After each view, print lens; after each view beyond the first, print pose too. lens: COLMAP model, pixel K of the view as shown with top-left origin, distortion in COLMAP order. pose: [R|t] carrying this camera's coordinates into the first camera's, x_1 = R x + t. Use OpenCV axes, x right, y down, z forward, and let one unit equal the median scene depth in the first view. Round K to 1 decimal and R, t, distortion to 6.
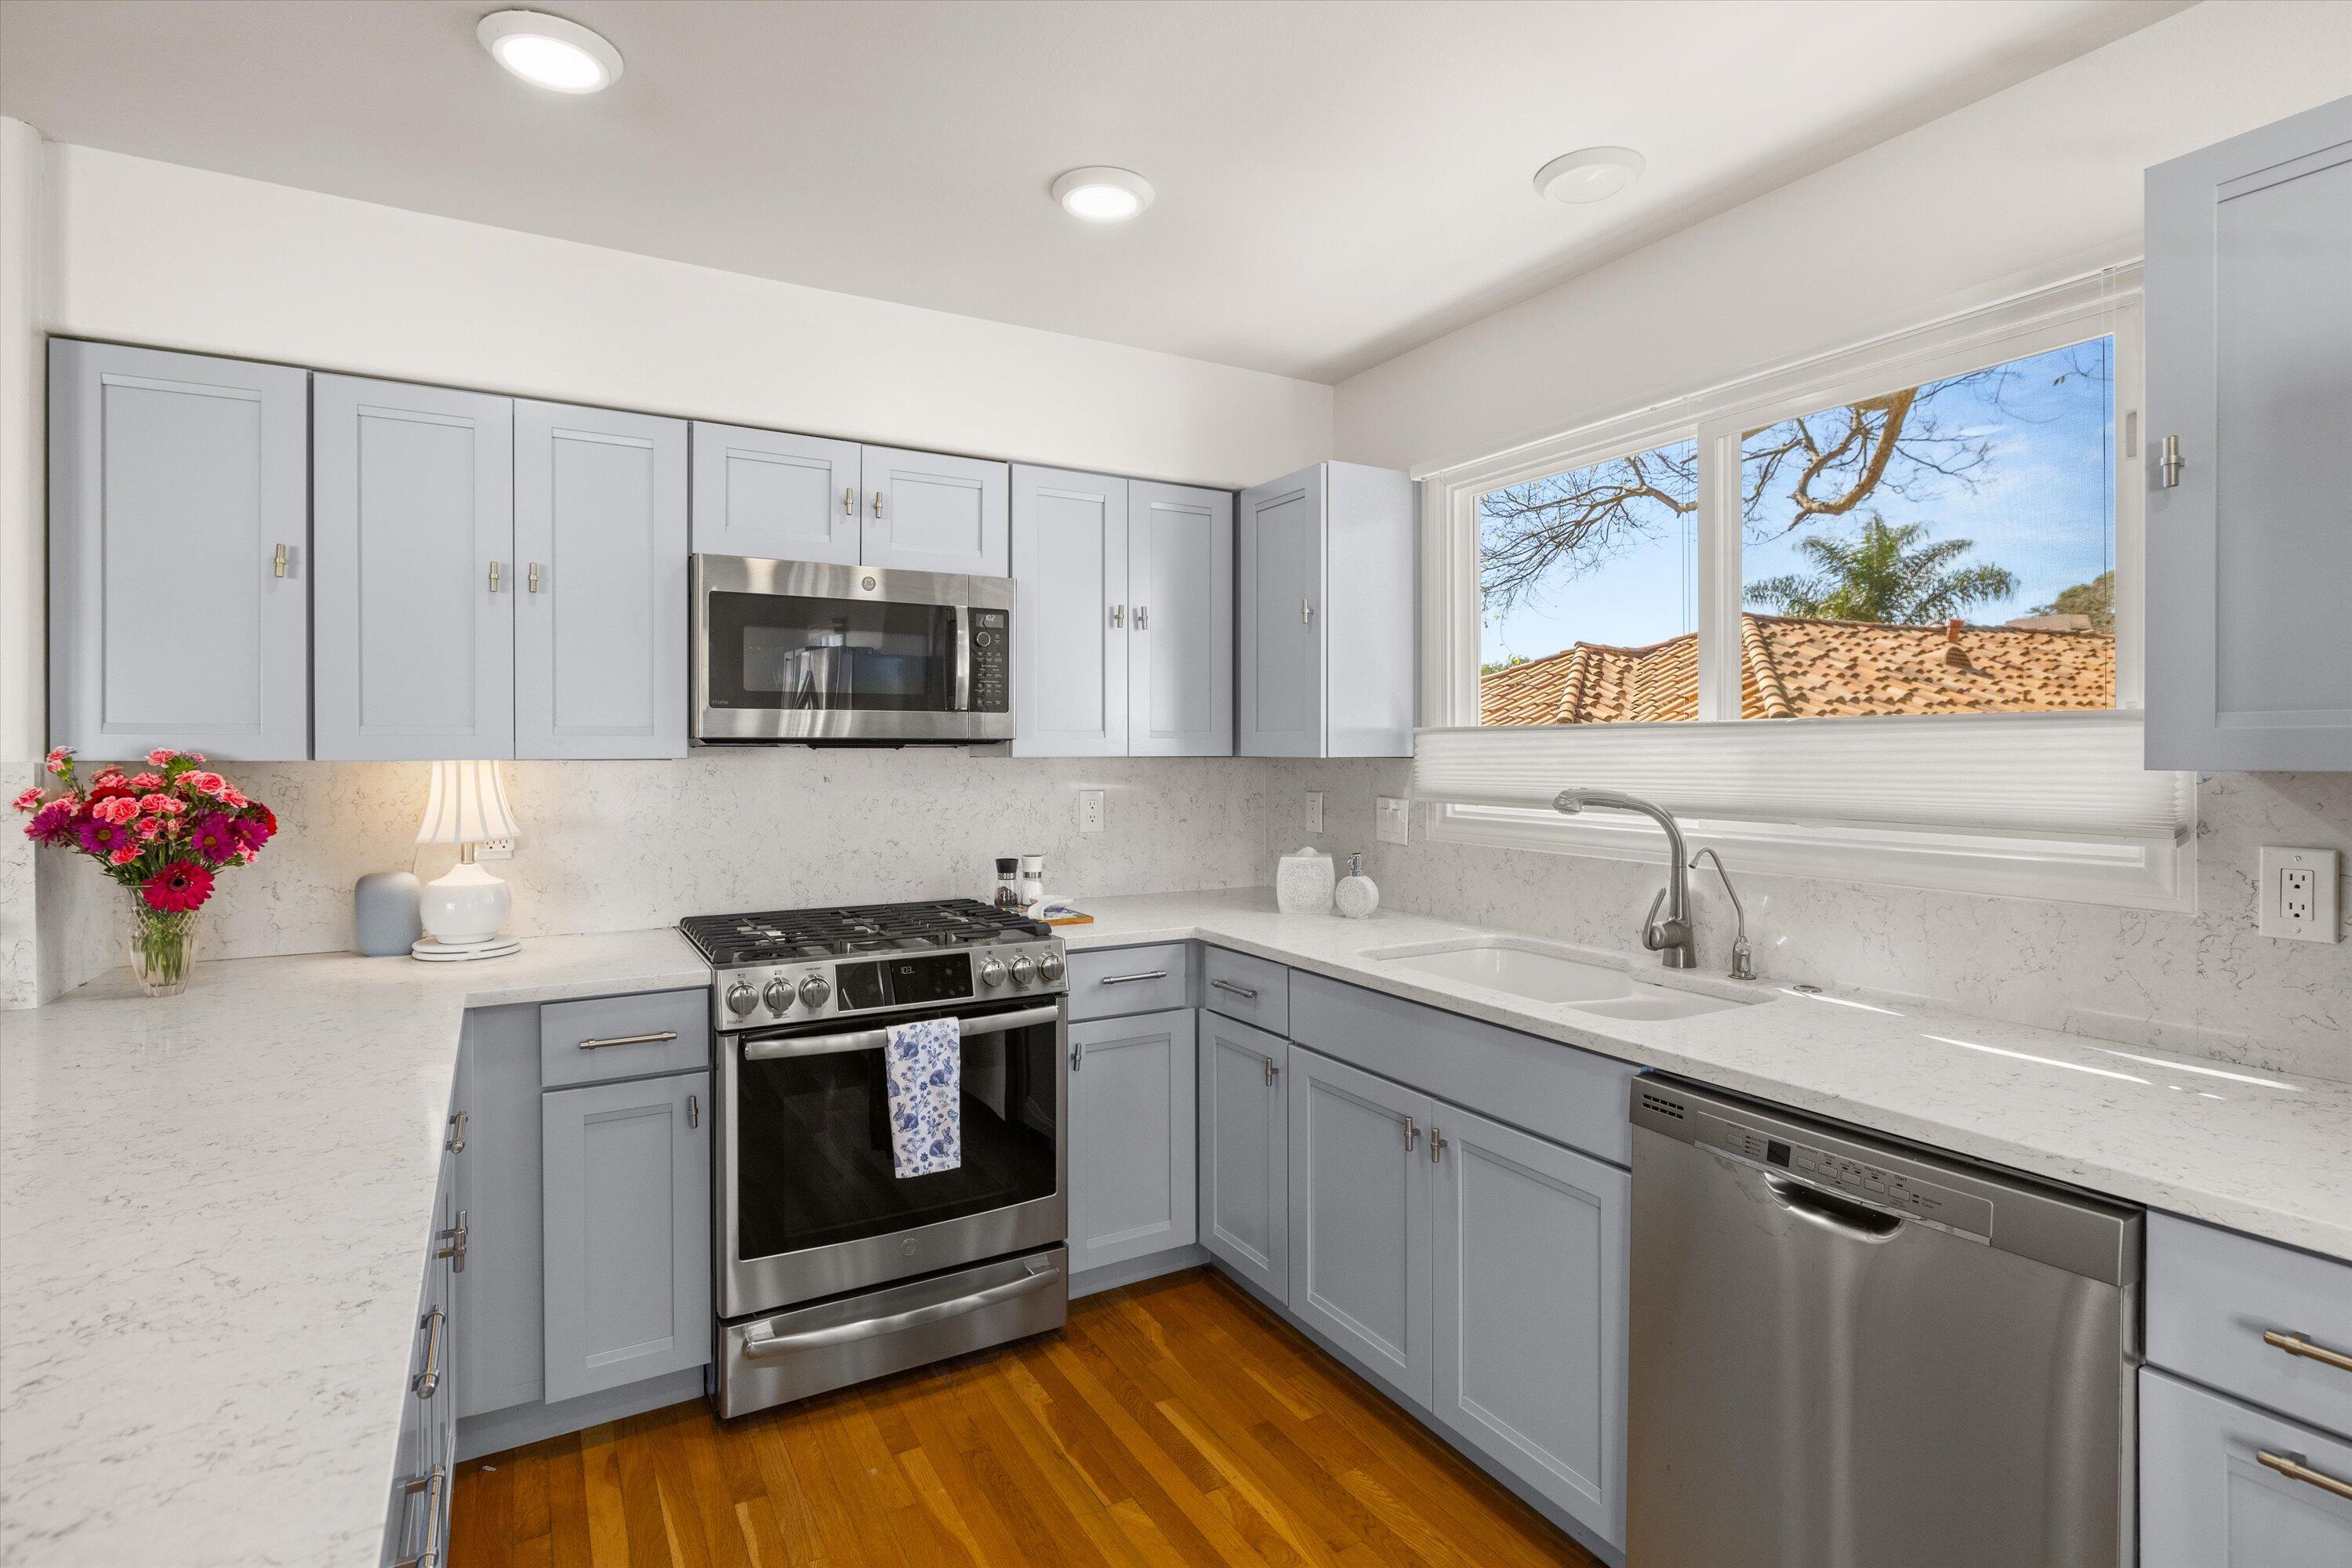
lens RADIAL K [[1153.9, 0, 1253.9], [0, 1153.9, 739.2], [0, 0, 1]] dist [-0.008947, 0.000391]
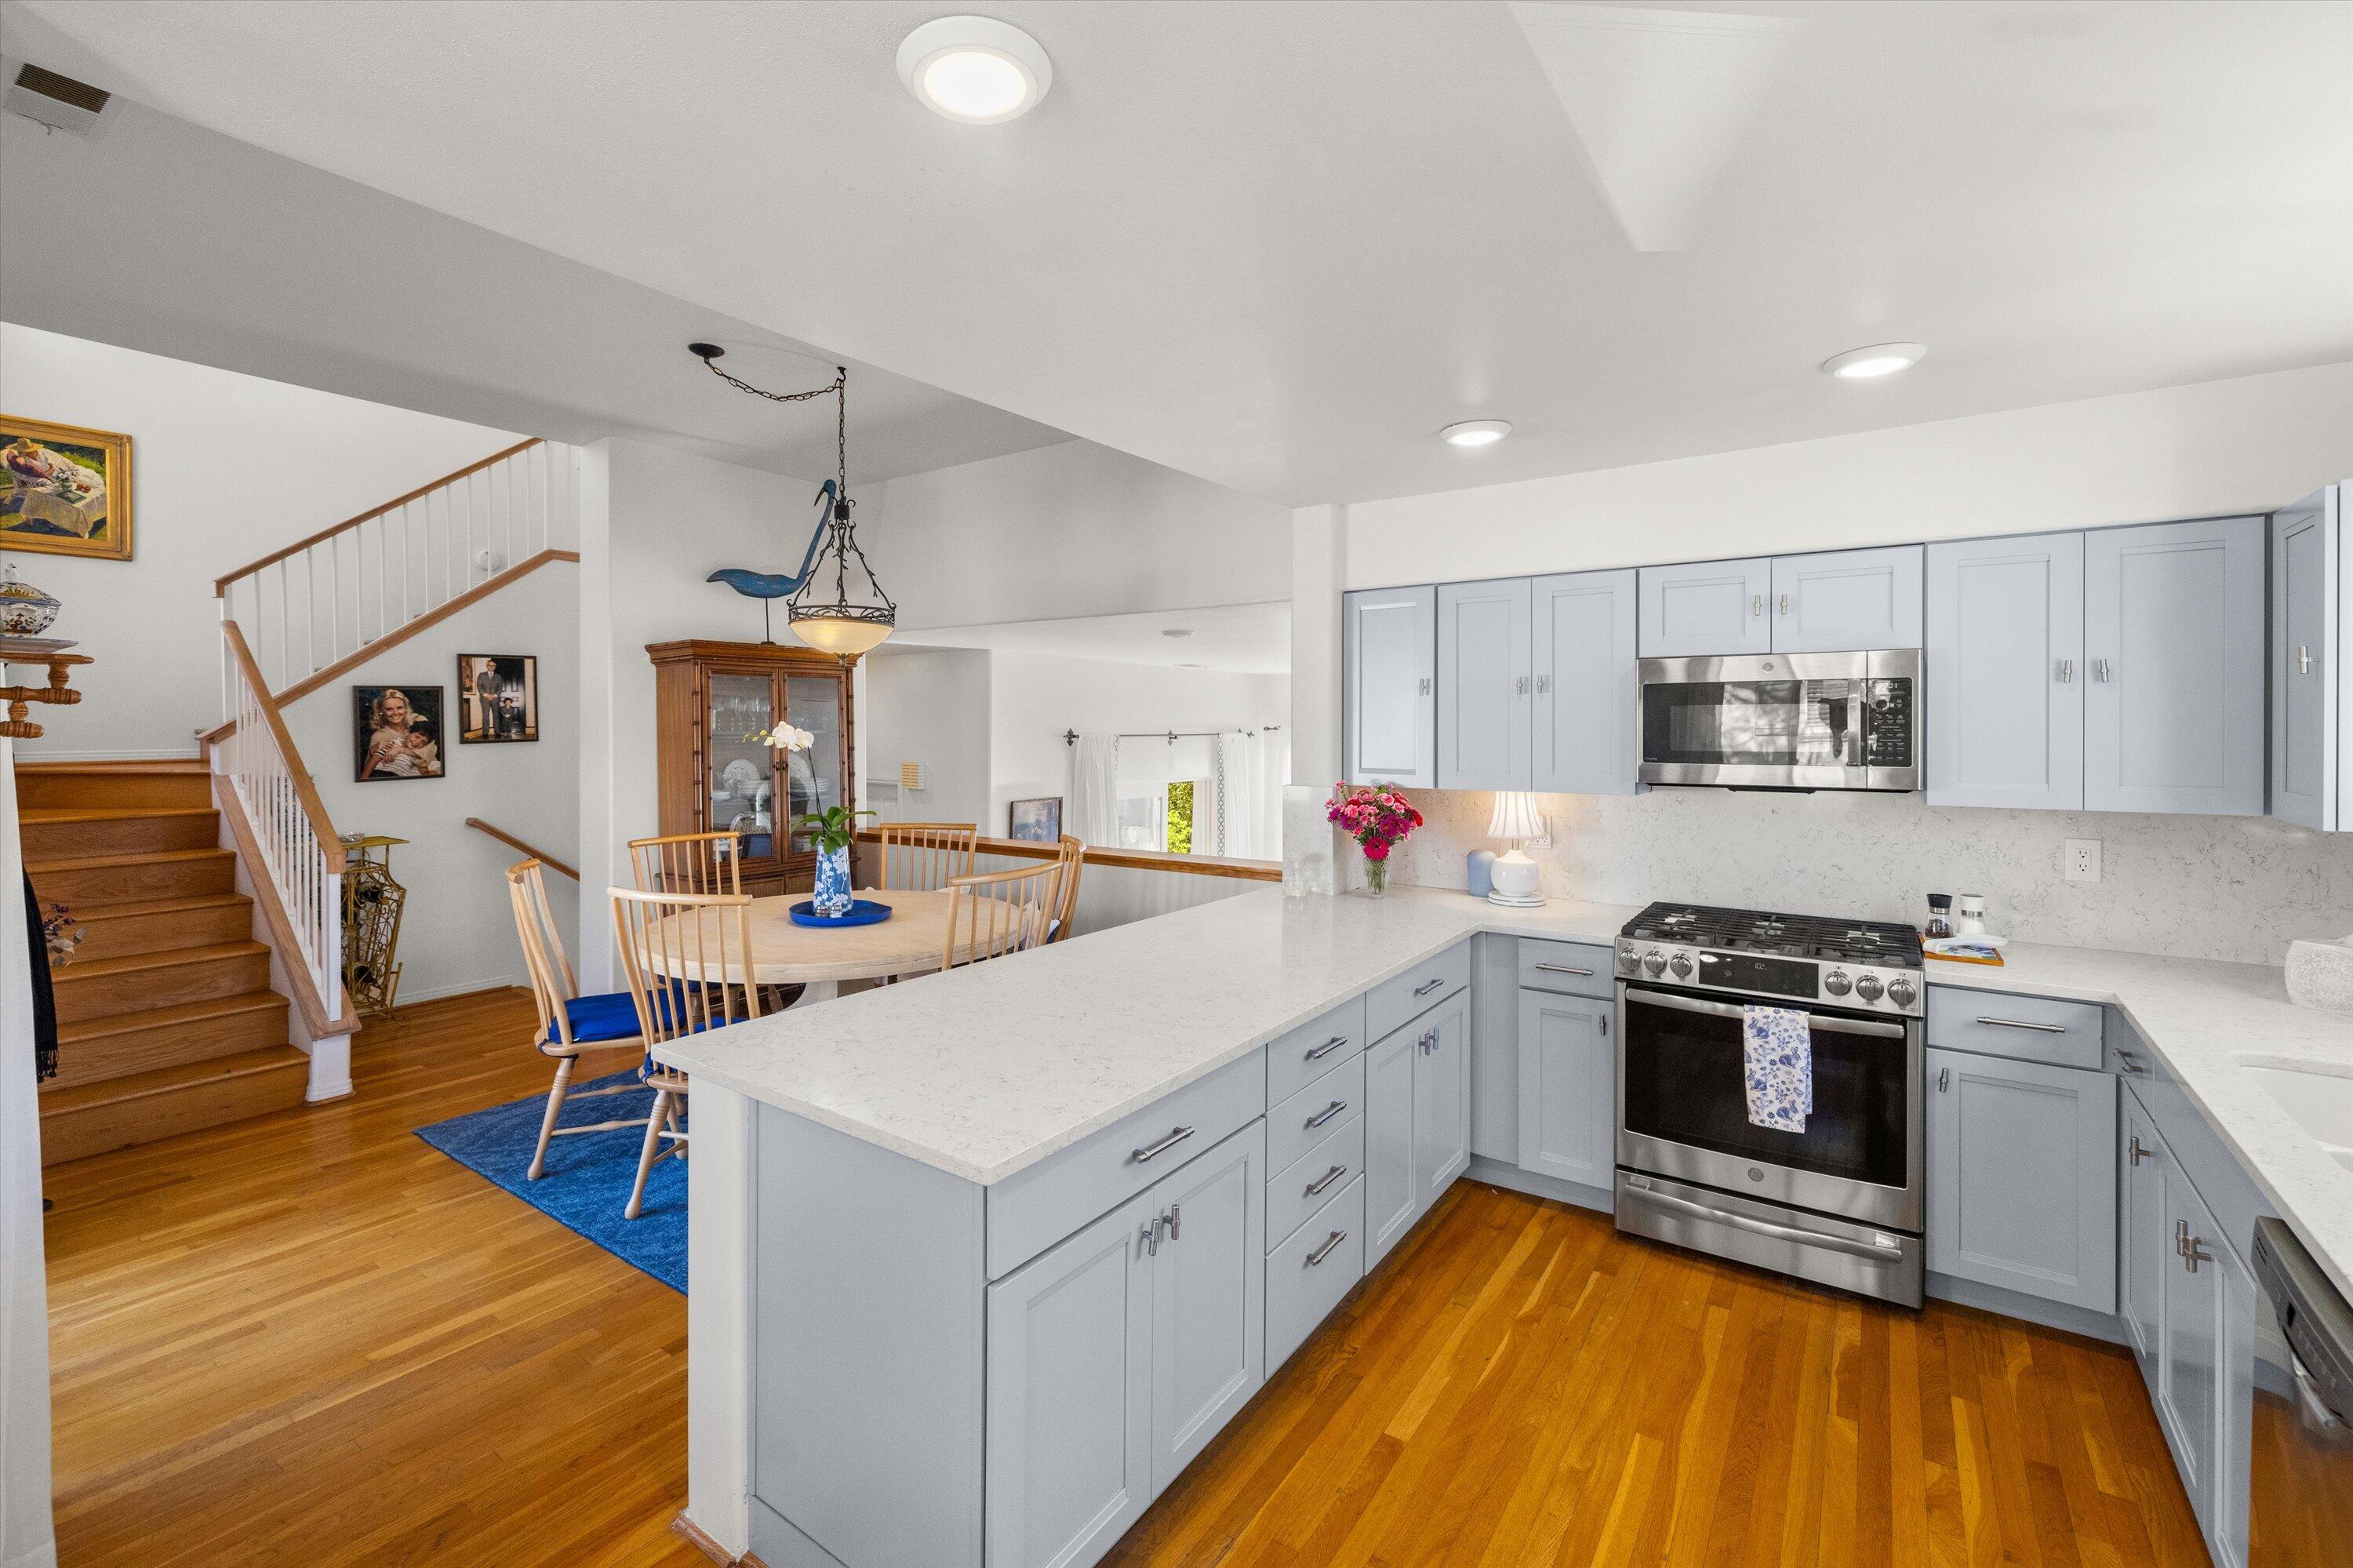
lens RADIAL K [[1040.6, 0, 1165.4], [0, 1040.6, 709.4], [0, 0, 1]] dist [-0.001358, 0.000235]
pose [[0.421416, -0.012120, -0.906786, 0.521081], [-0.001806, 0.999897, -0.014204, -0.081267], [0.906866, 0.007624, 0.421351, -0.137169]]
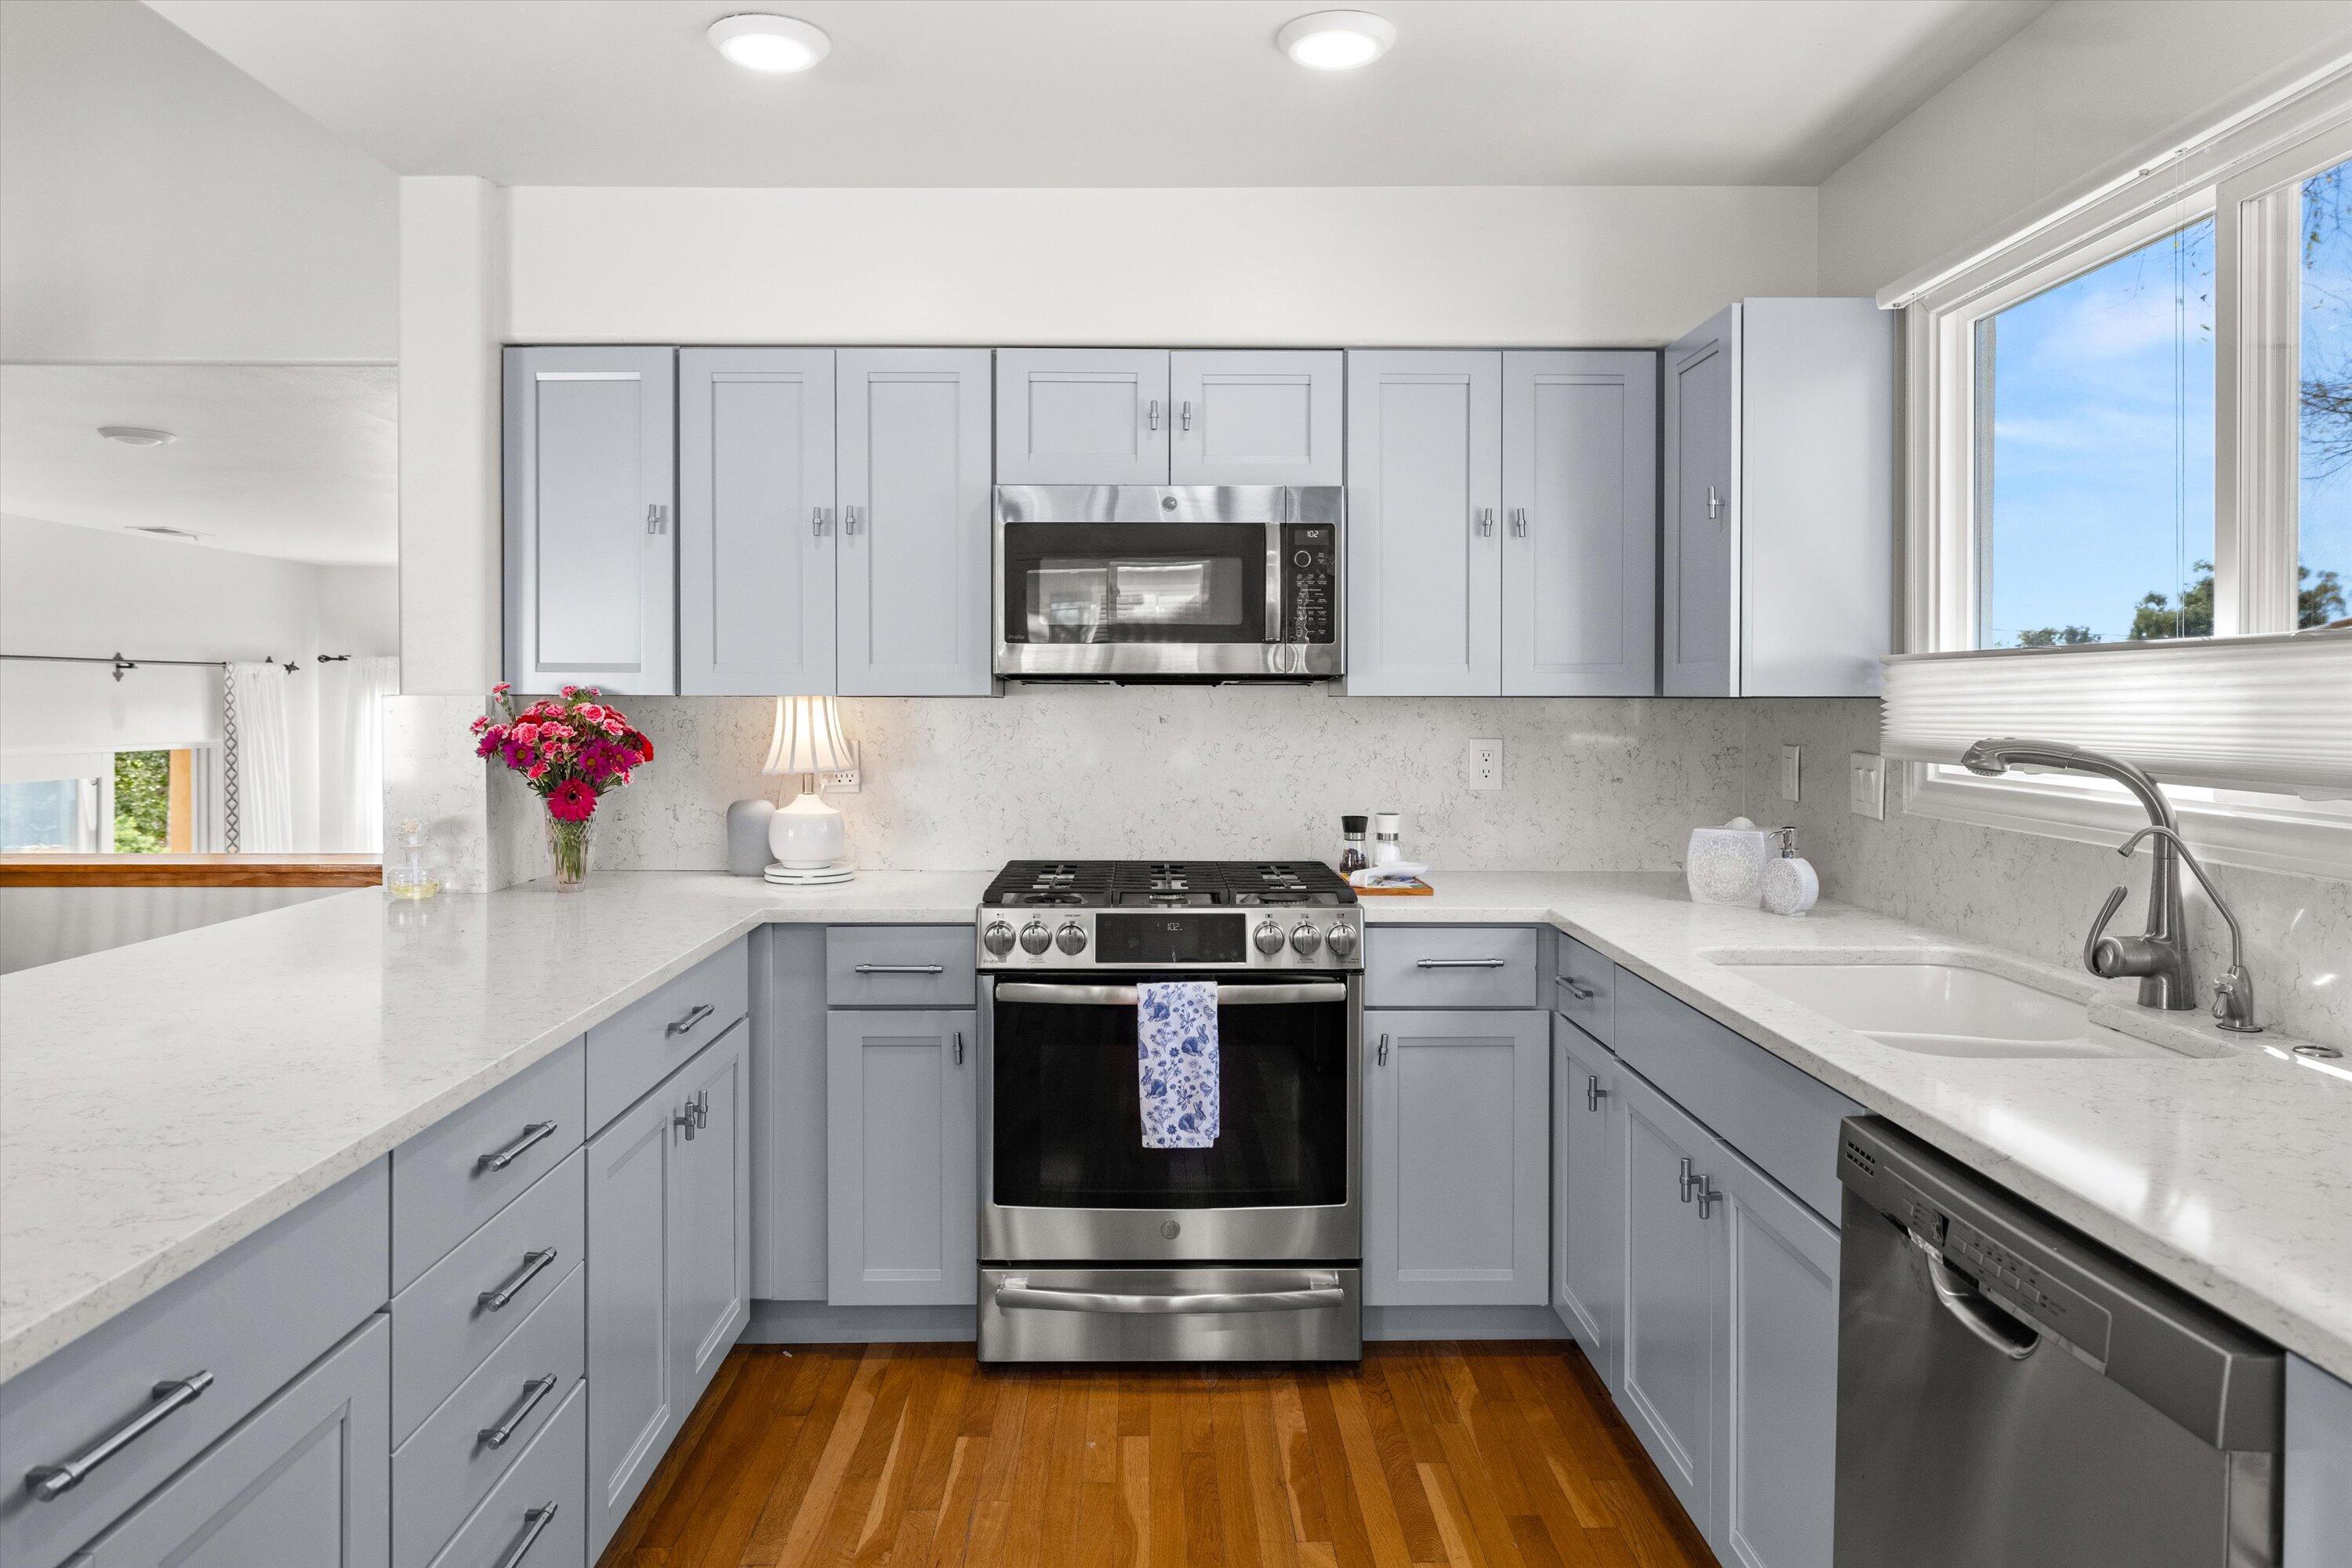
lens RADIAL K [[1525.5, 0, 1186.0], [0, 1525.5, 686.9], [0, 0, 1]] dist [-0.004680, -0.000335]
pose [[0.868836, -0.001908, -0.495097, 0.317460], [0.003575, 0.999991, 0.002420, 0.007762], [0.495087, -0.003873, 0.868835, -0.046477]]
